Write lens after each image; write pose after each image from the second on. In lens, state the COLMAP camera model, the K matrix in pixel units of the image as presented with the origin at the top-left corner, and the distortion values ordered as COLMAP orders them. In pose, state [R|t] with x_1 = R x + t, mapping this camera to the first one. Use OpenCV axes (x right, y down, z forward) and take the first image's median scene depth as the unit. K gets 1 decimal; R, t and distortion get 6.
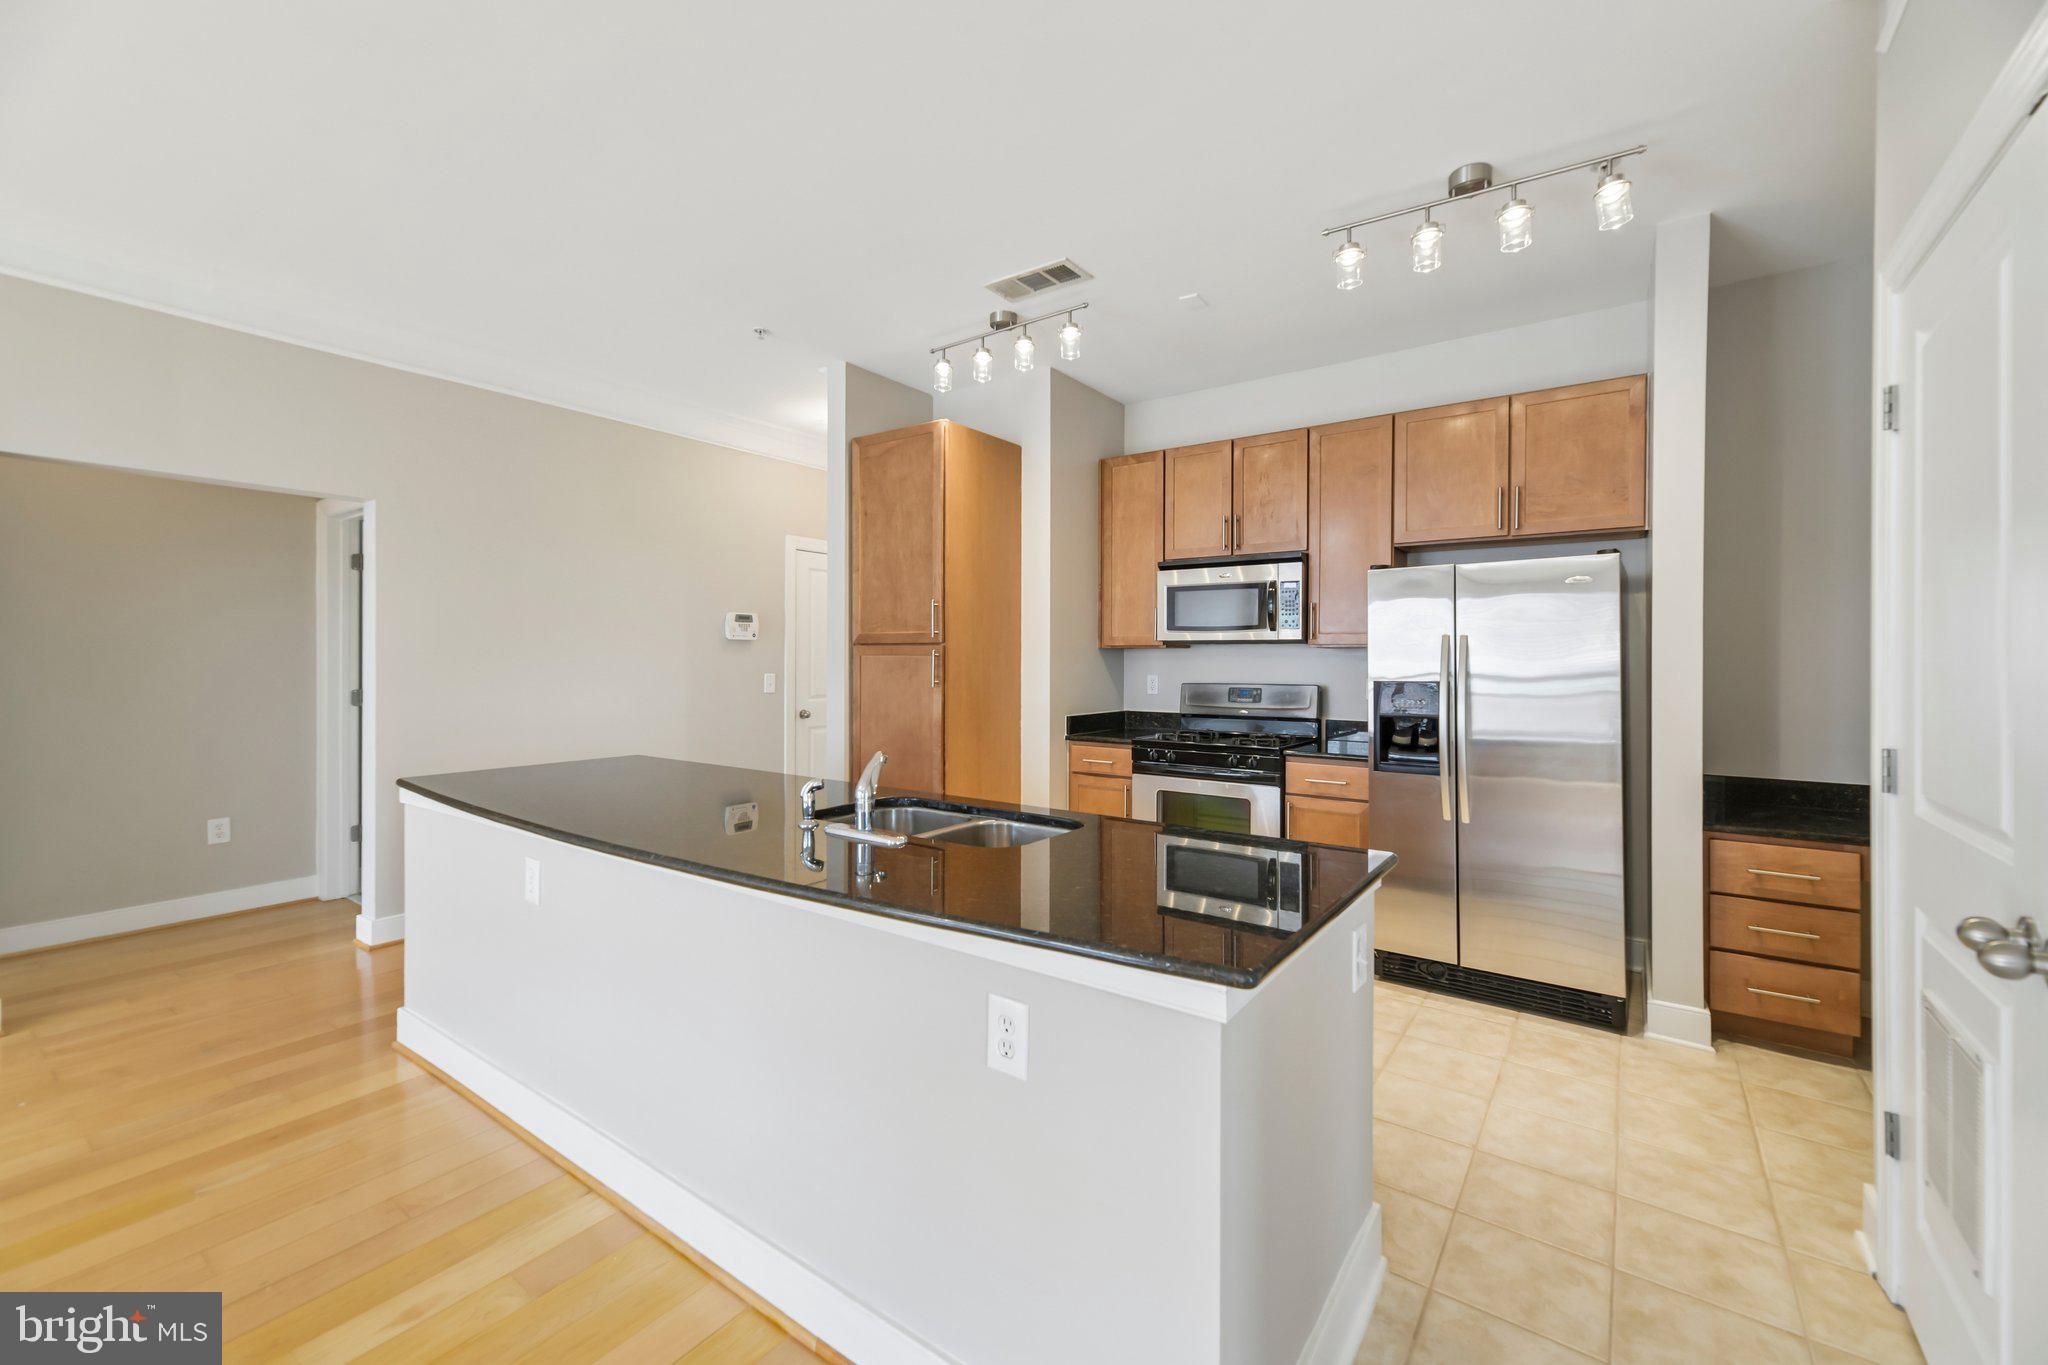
lens RADIAL K [[834.8, 0, 1029.9], [0, 834.8, 659.6], [0, 0, 1]] dist [0.010976, -0.000392]
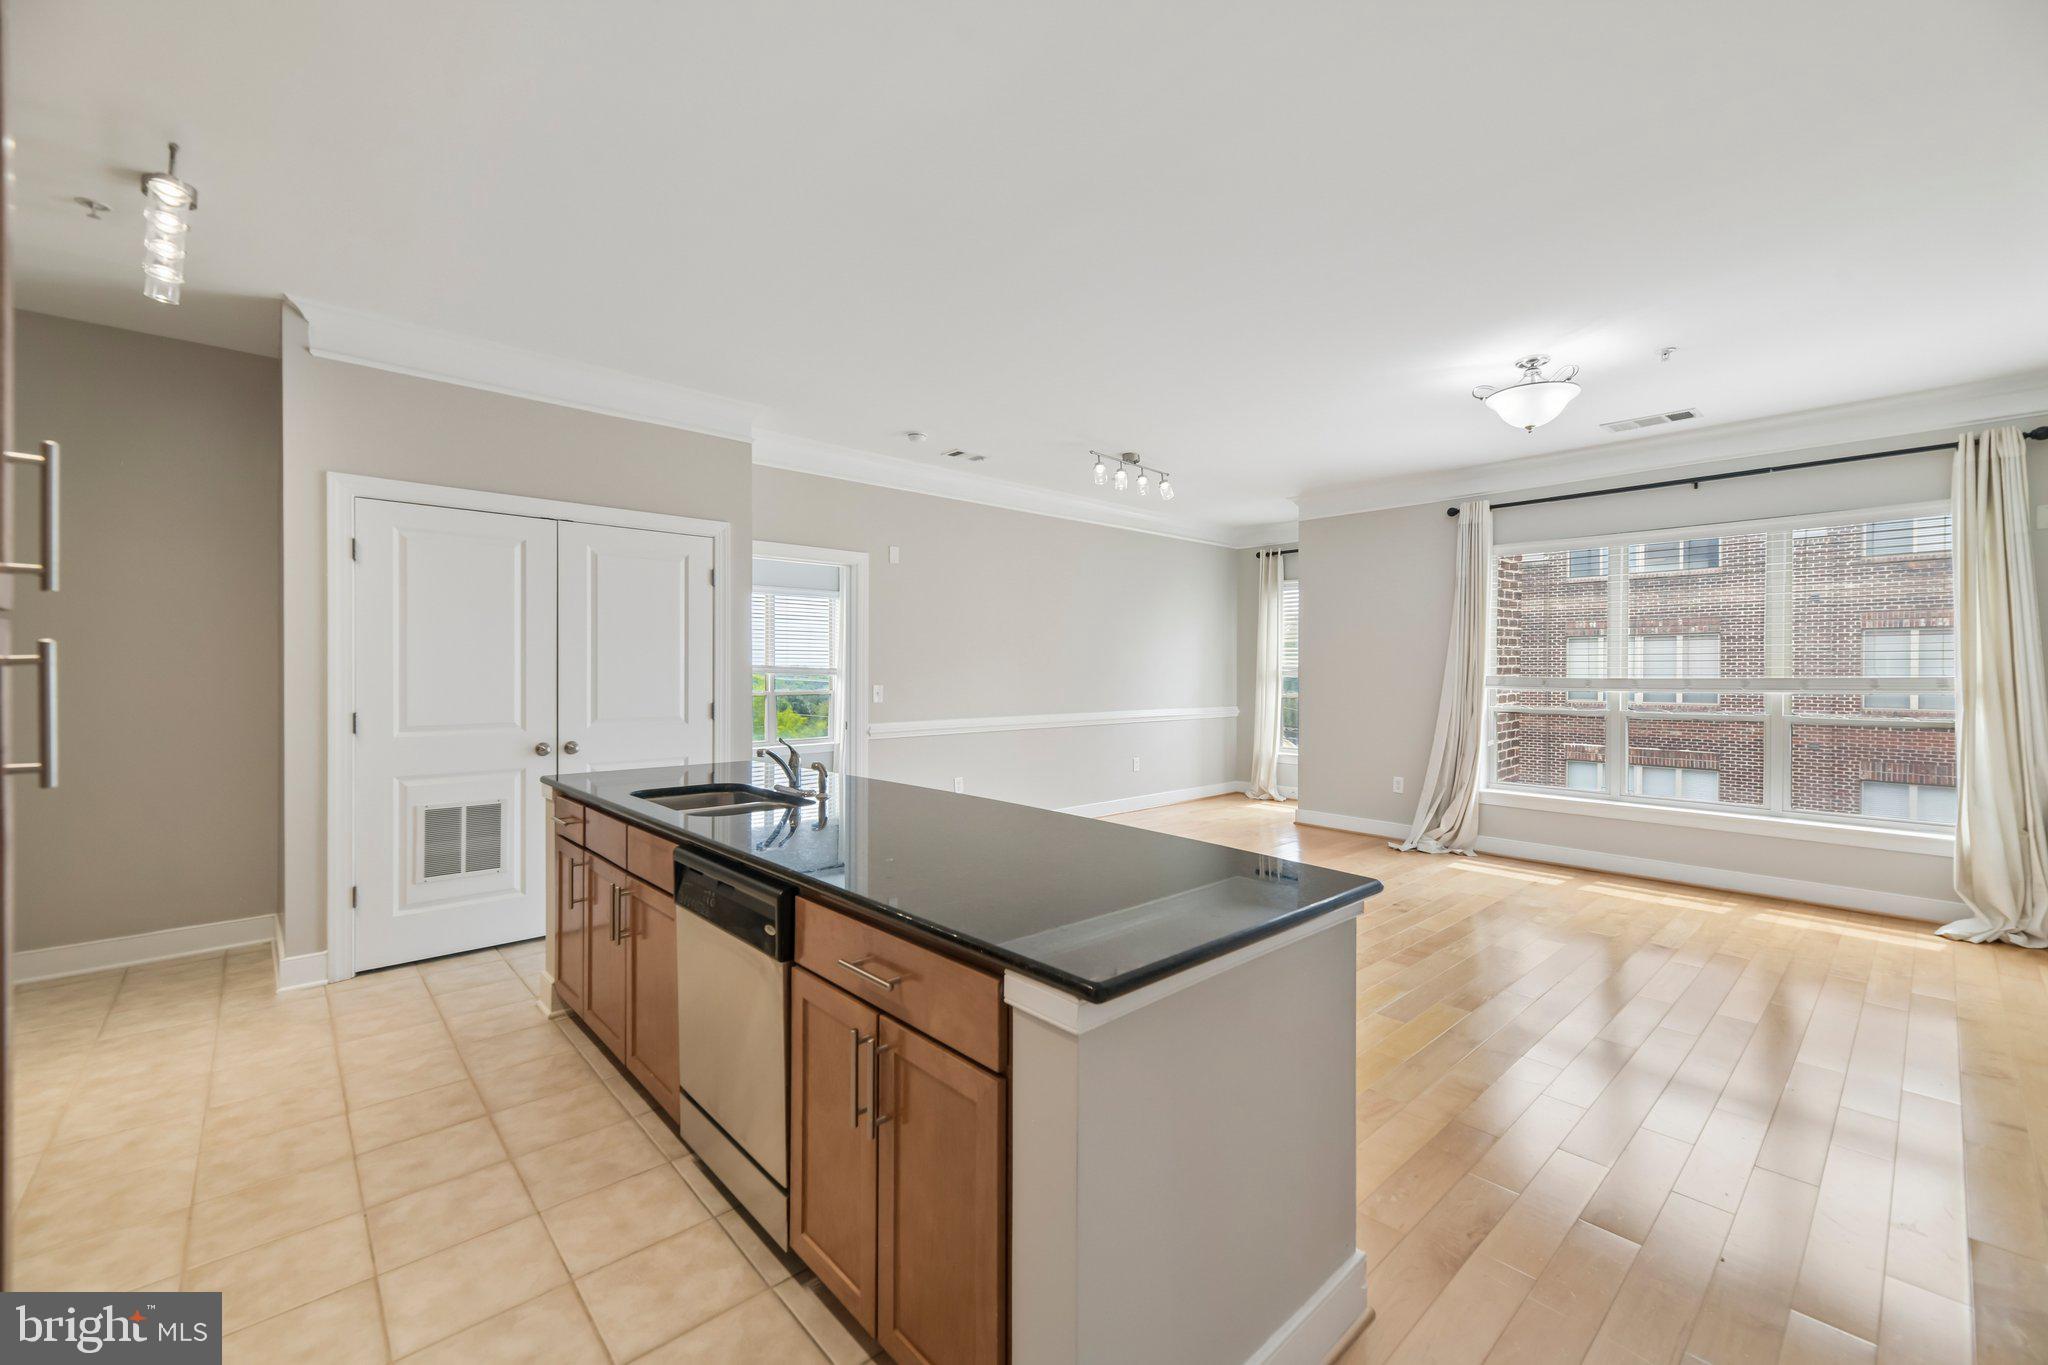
lens RADIAL K [[829.3, 0, 1031.0], [0, 829.3, 674.9], [0, 0, 1]] dist [0.021298, -0.003142]
pose [[-0.978412, -0.006912, 0.206548, -0.444485], [-0.005582, 0.999960, 0.007021, -0.004621], [-0.206589, 0.005717, -0.978411, 1.146323]]
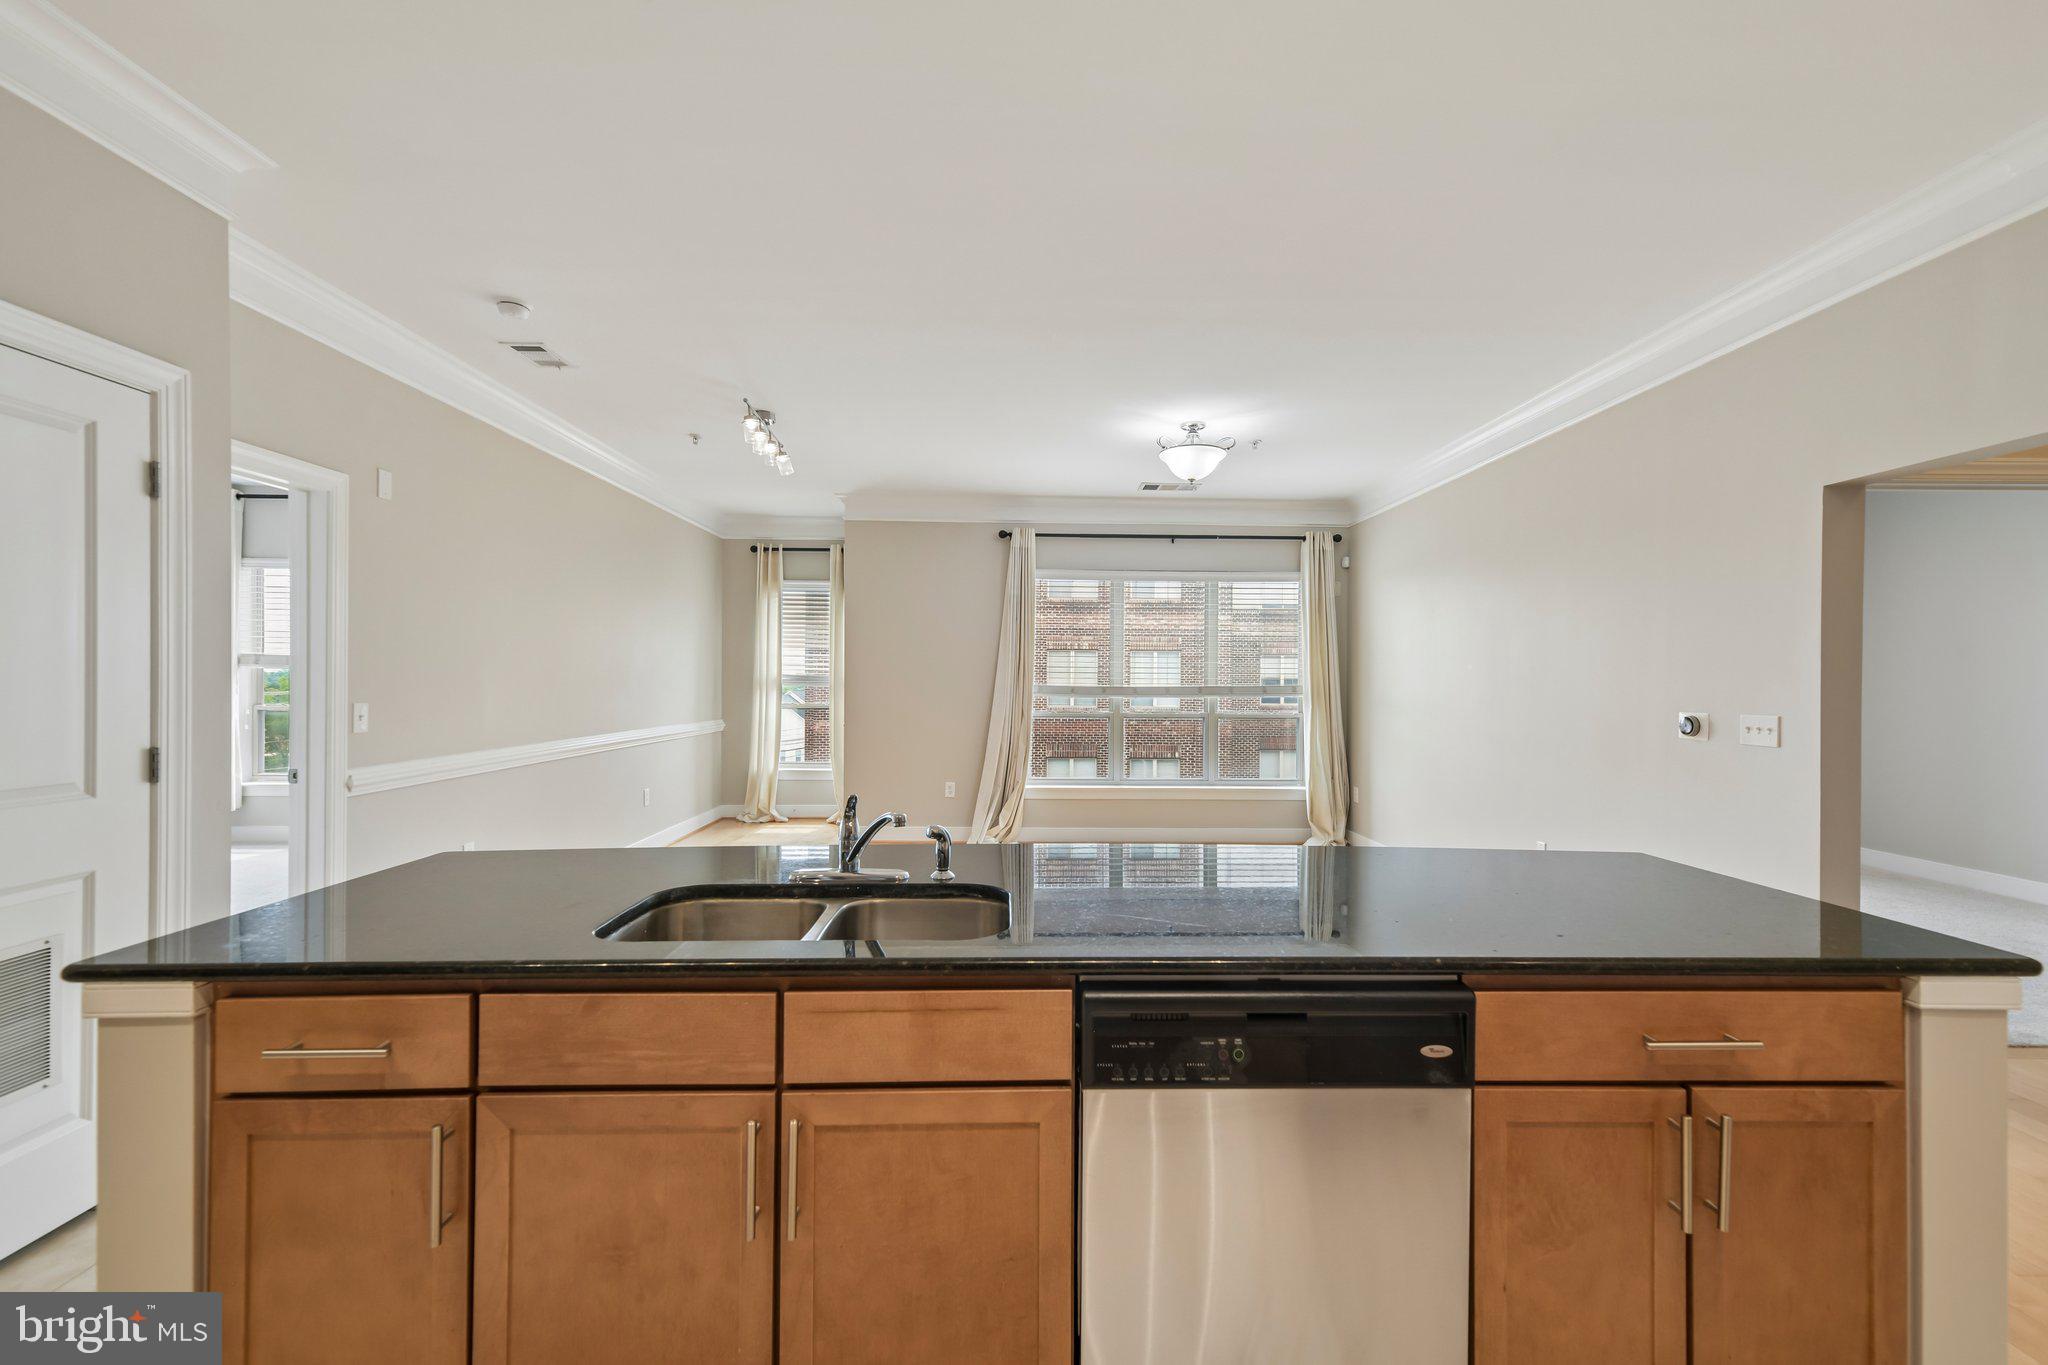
lens RADIAL K [[865.8, 0, 1032.2], [0, 865.8, 682.8], [0, 0, 1]] dist [0.016462, -0.000094]
pose [[-0.798665, -0.006595, -0.601739, 0.107171], [-0.009849, 0.999949, 0.002112, -0.004171], [0.601695, 0.007613, -0.798690, 0.912260]]
